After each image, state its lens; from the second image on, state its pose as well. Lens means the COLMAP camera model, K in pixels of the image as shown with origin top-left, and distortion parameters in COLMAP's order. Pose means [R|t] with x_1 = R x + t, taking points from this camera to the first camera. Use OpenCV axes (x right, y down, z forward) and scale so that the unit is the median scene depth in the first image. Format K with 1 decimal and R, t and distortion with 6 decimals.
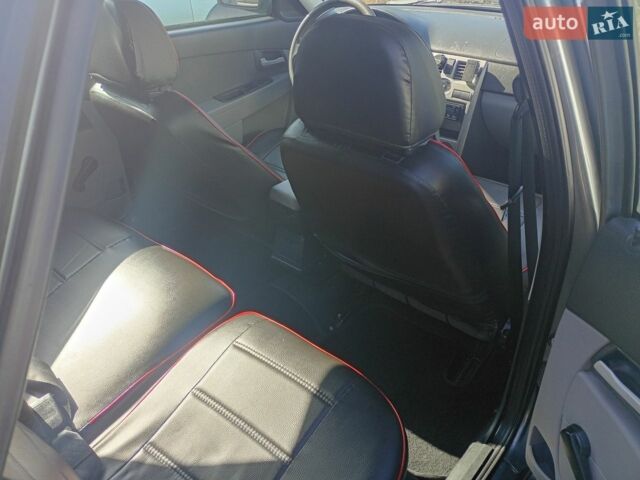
lens RADIAL K [[539.8, 0, 320.0], [0, 539.8, 240.0], [0, 0, 1]] dist [0.069253, 0.000201]
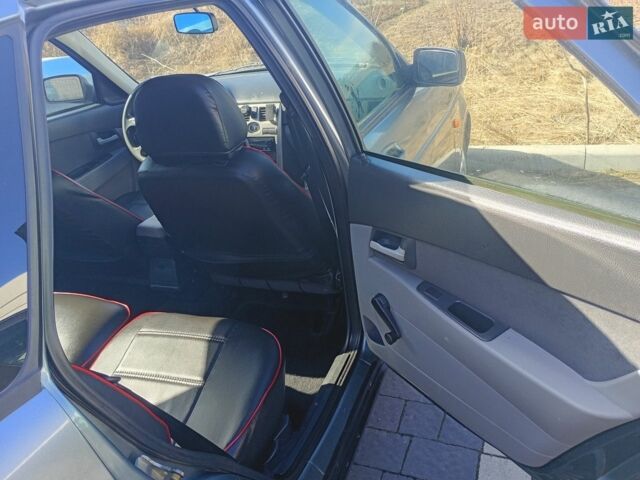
lens RADIAL K [[539.8, 0, 320.0], [0, 539.8, 240.0], [0, 0, 1]] dist [0.069253, 0.000201]
pose [[0.934045, -0.249637, 0.255422, -0.025810], [0.281752, 0.954528, -0.097422, 0.179736], [-0.219487, 0.162963, 0.961909, -0.282457]]
